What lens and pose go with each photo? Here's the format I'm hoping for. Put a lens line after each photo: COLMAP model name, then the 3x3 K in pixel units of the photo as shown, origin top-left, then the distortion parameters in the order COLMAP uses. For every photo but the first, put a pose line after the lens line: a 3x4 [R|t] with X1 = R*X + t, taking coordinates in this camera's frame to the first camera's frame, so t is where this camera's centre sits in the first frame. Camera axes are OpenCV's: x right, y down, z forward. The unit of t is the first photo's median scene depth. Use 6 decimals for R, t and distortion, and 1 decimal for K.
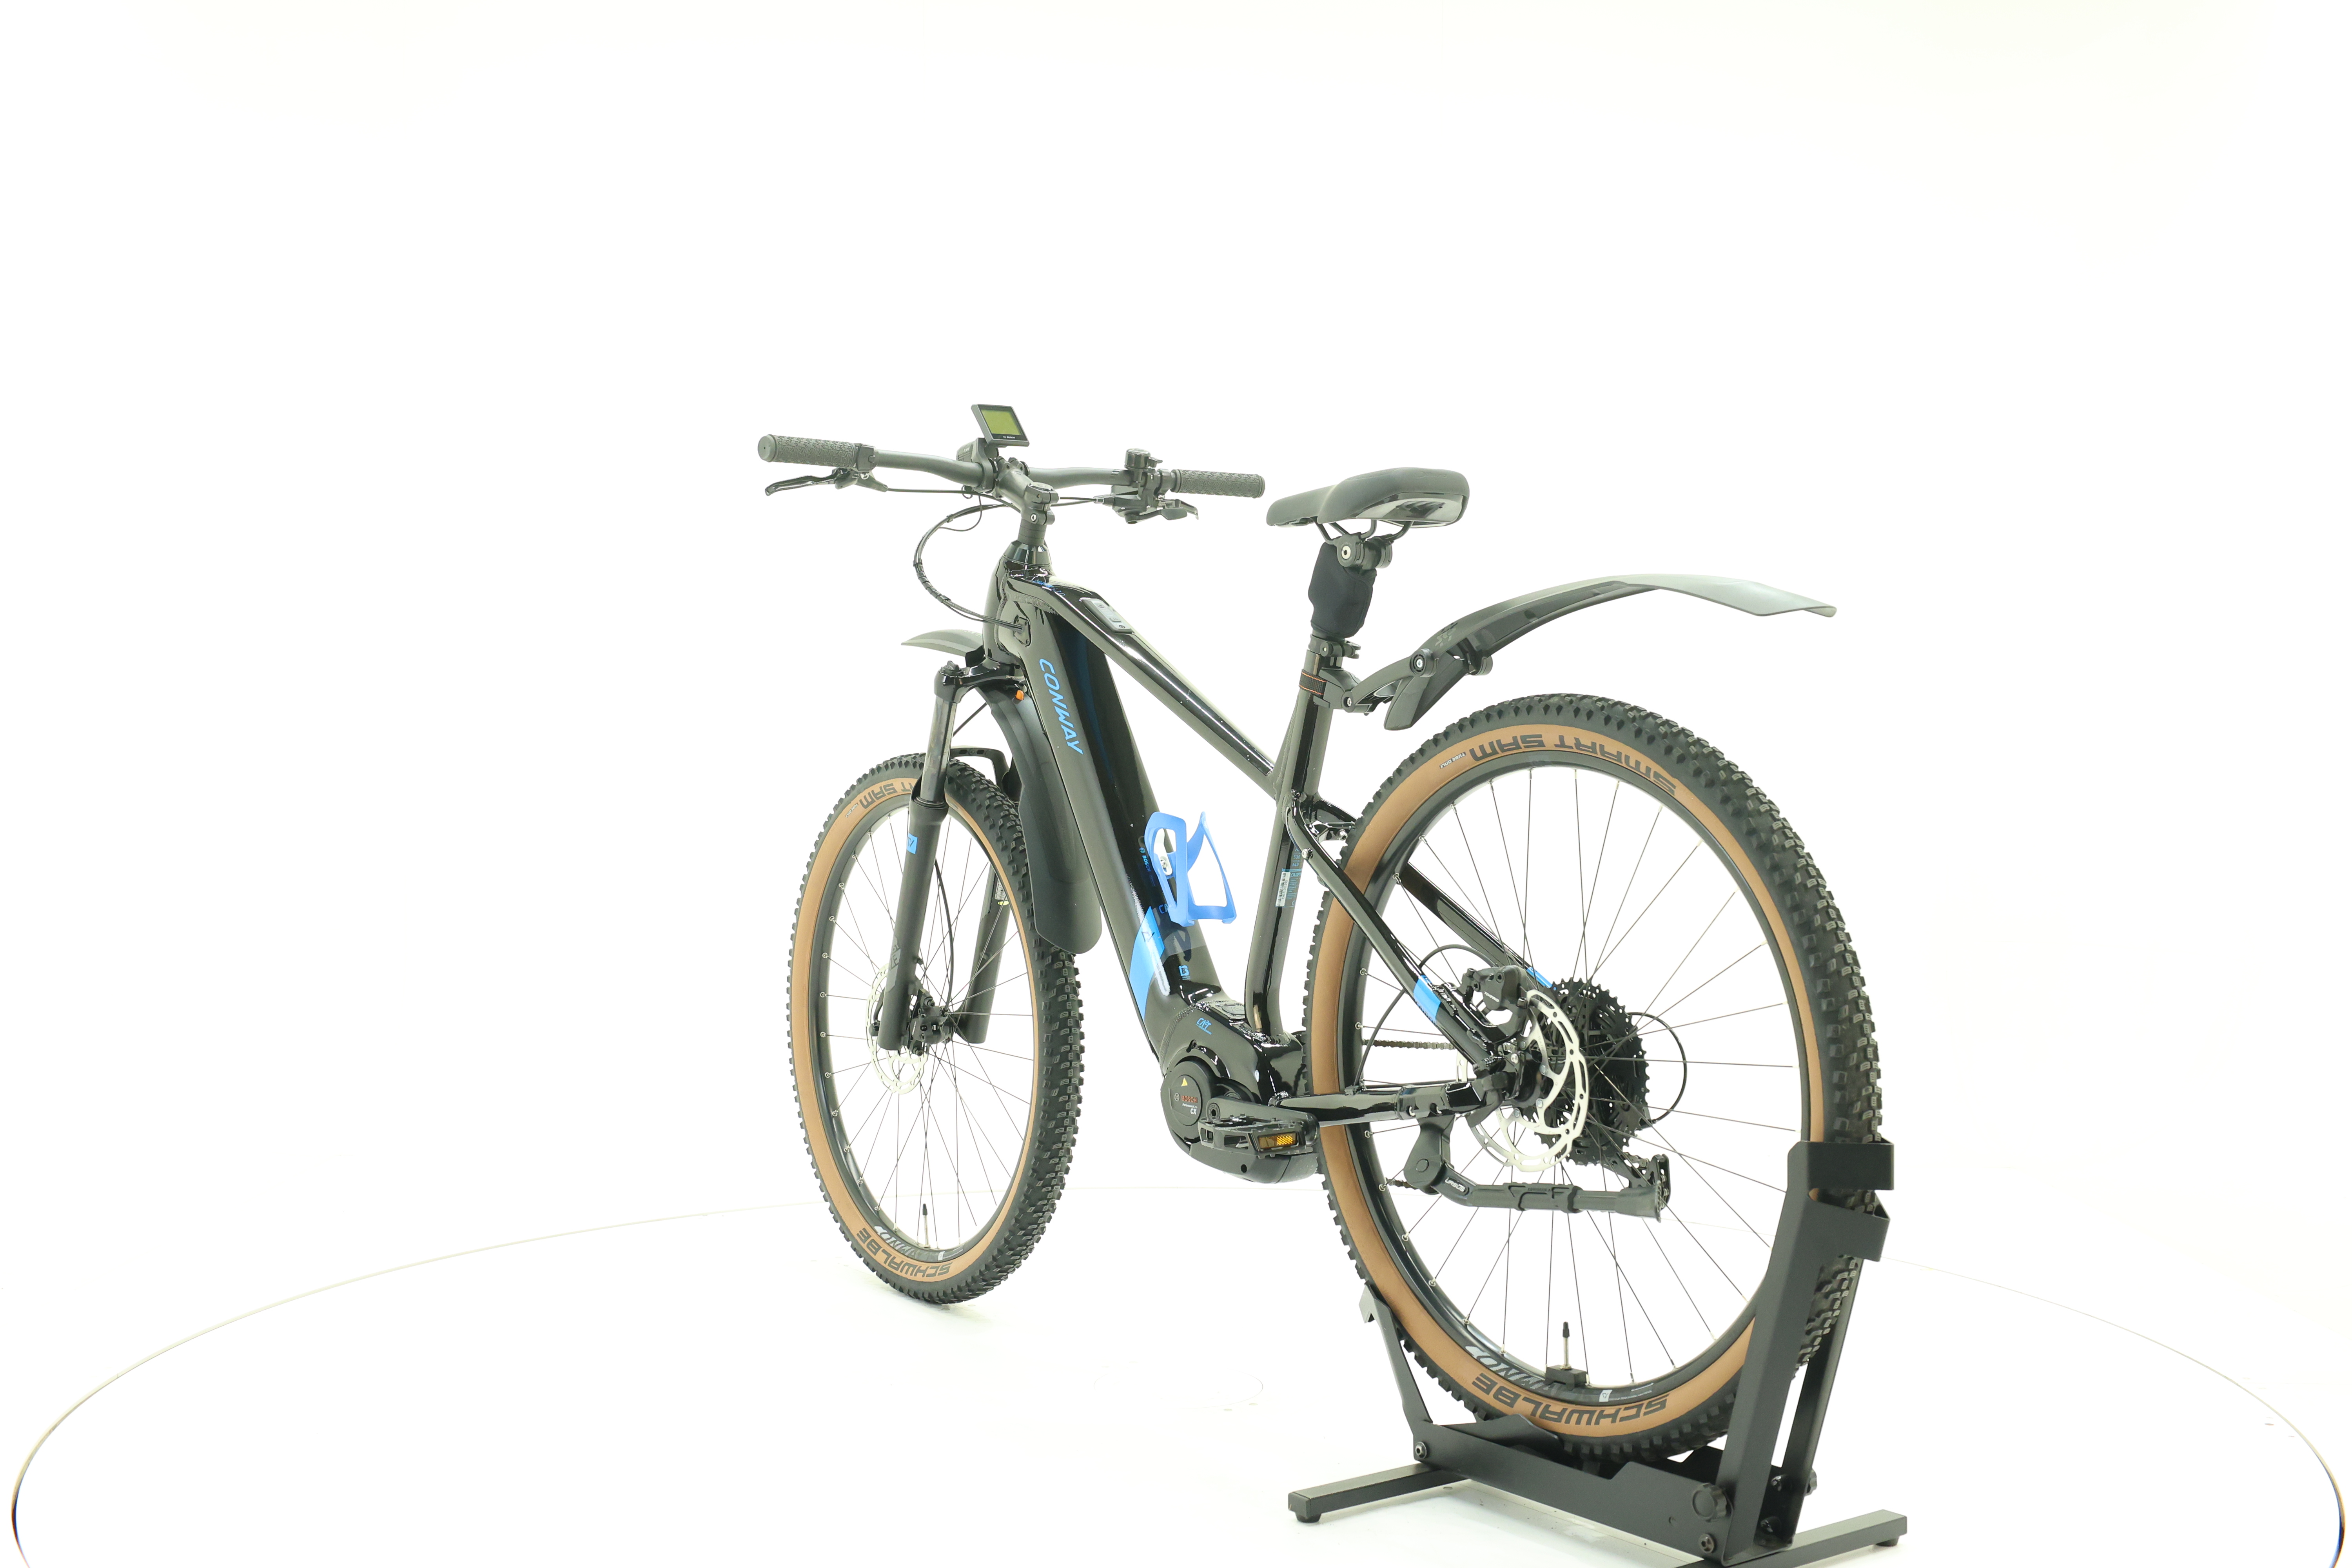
lens RADIAL K [[2518.9, 0, 1171.1], [0, 2518.9, 729.8], [0, 0, 1]] dist [-0.019113, 0.003819]
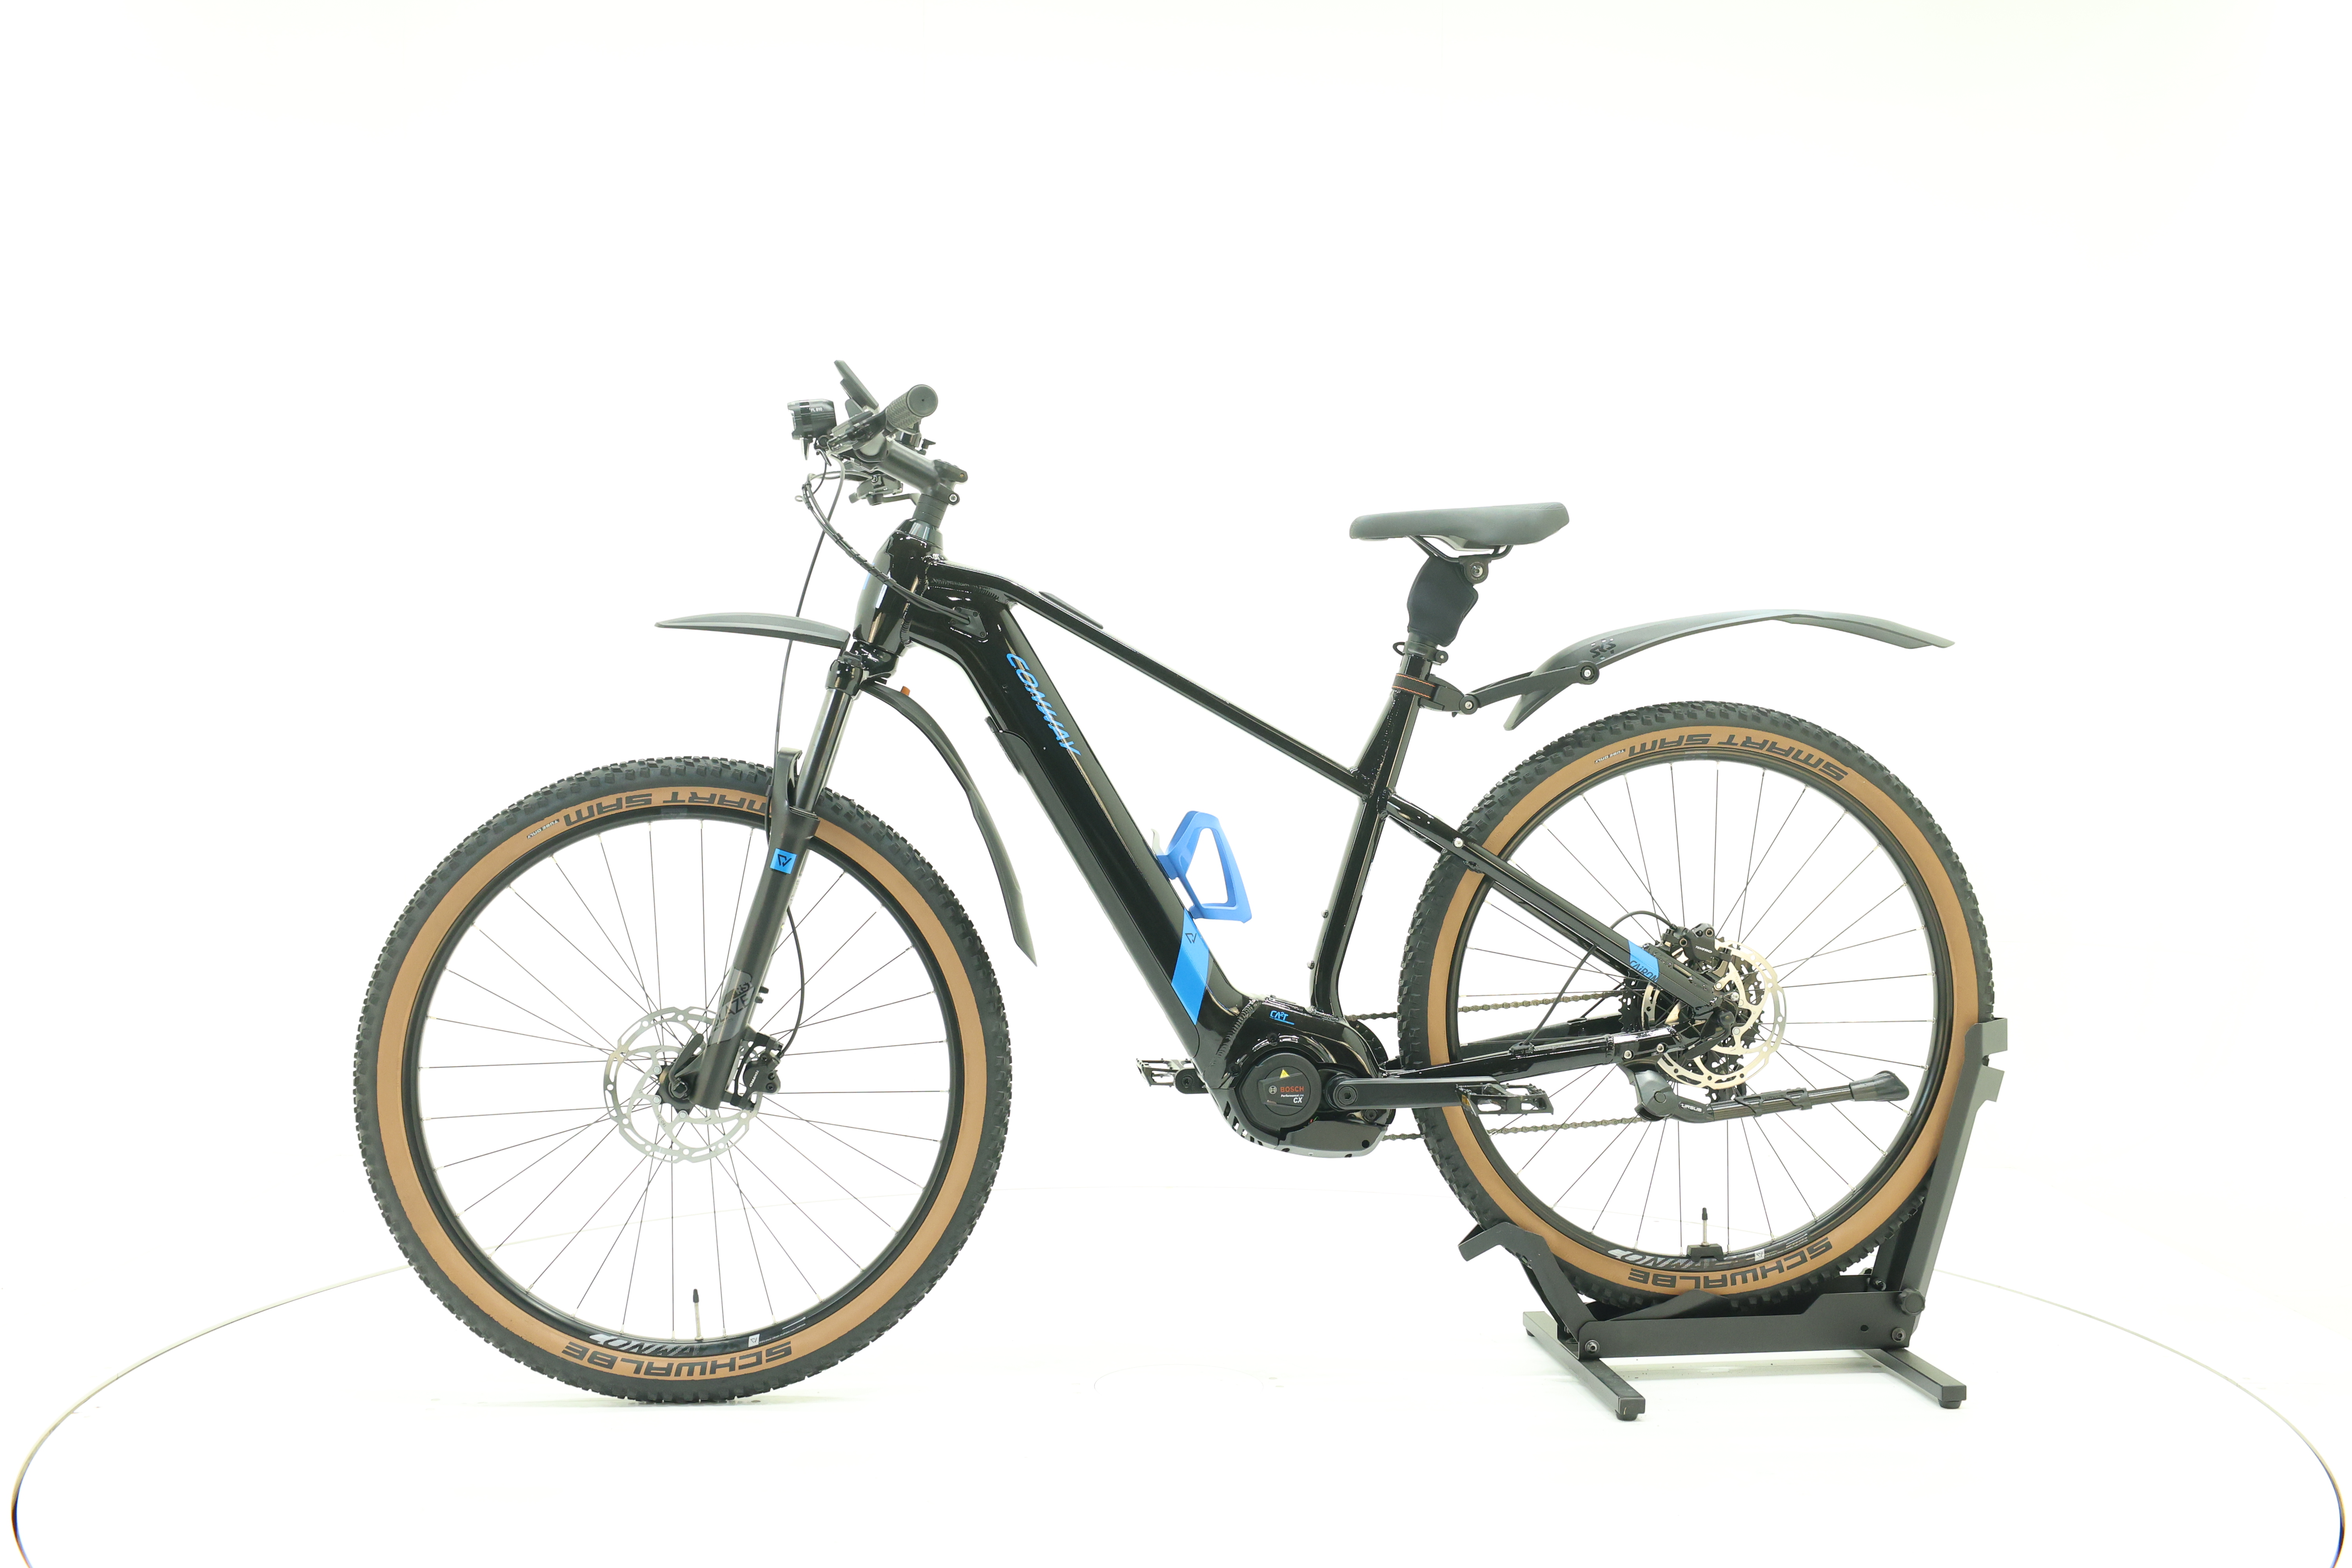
lens RADIAL K [[2518.9, 0, 1171.1], [0, 2518.9, 729.8], [0, 0, 1]] dist [-0.019113, 0.003819]
pose [[0.491964, -0.003166, 0.870610, -0.979586], [-0.001396, 0.999989, 0.004426, -0.004881], [-0.870614, -0.003393, 0.491955, 0.578104]]
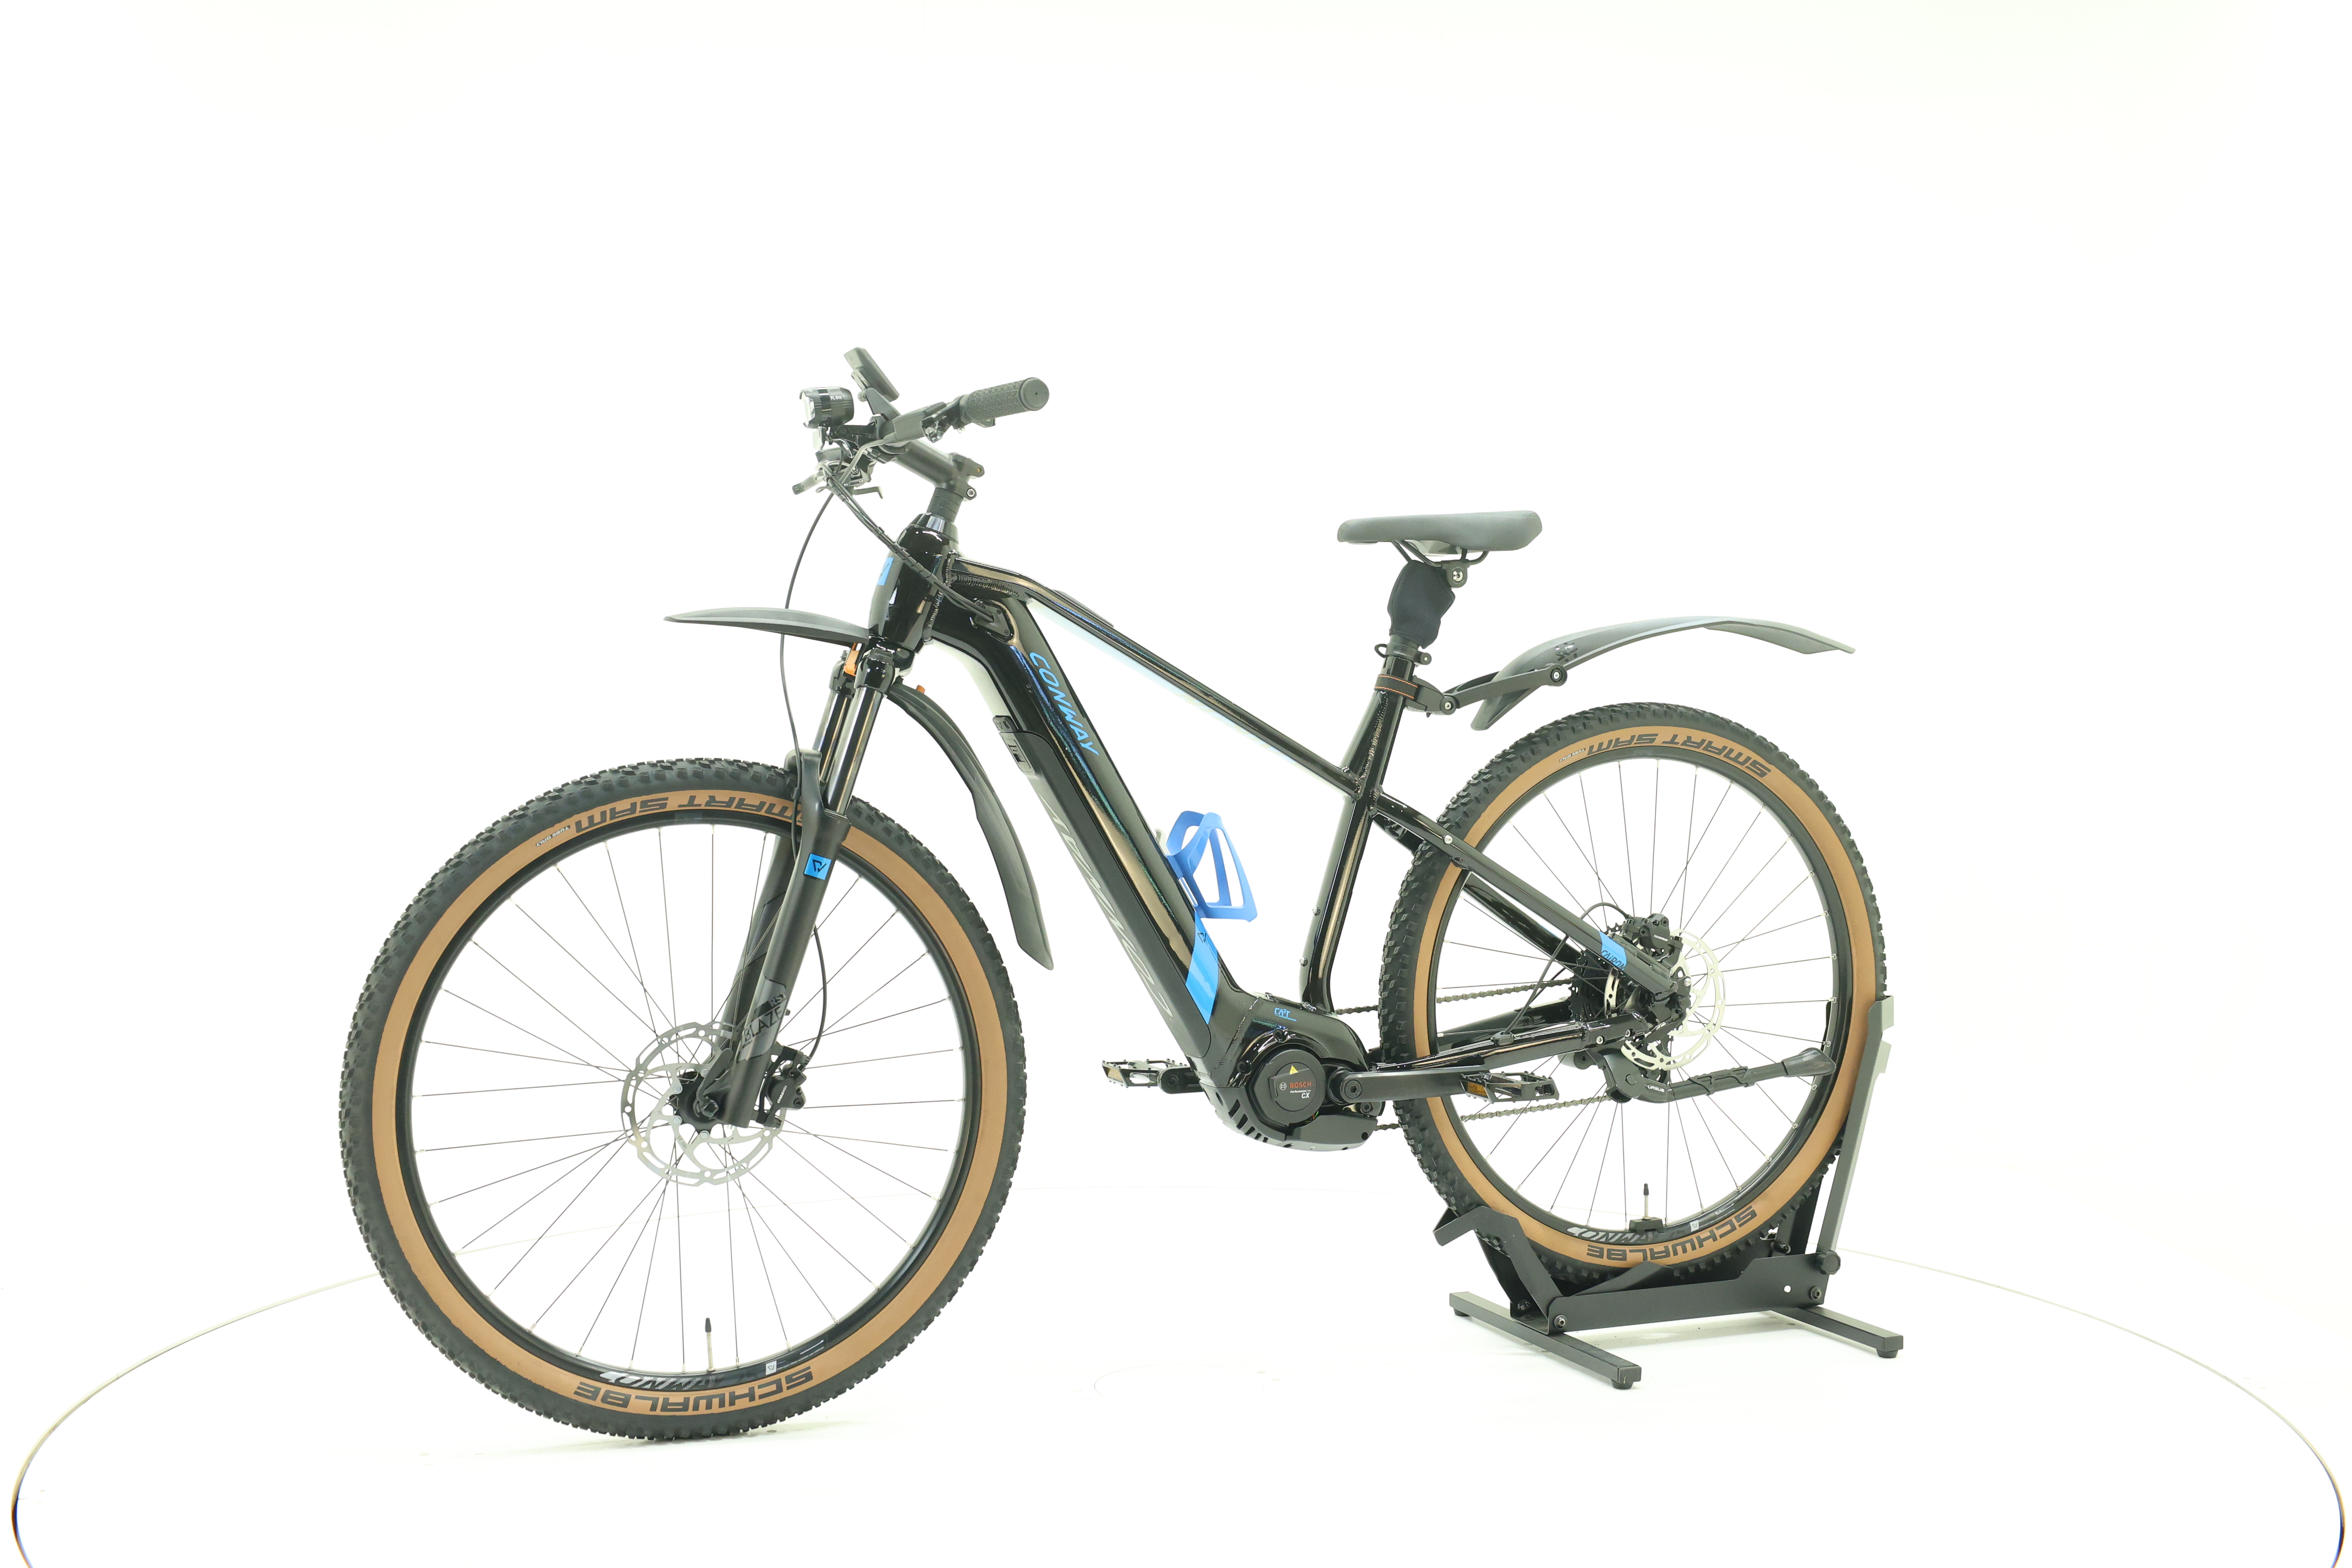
lens RADIAL K [[2518.9, 0, 1171.1], [0, 2518.9, 729.8], [0, 0, 1]] dist [-0.019113, 0.003819]
pose [[0.250032, -0.003766, 0.968230, -1.088863], [-0.002329, 0.999987, 0.004491, -0.004979], [-0.968235, -0.003377, 0.250020, 0.851364]]
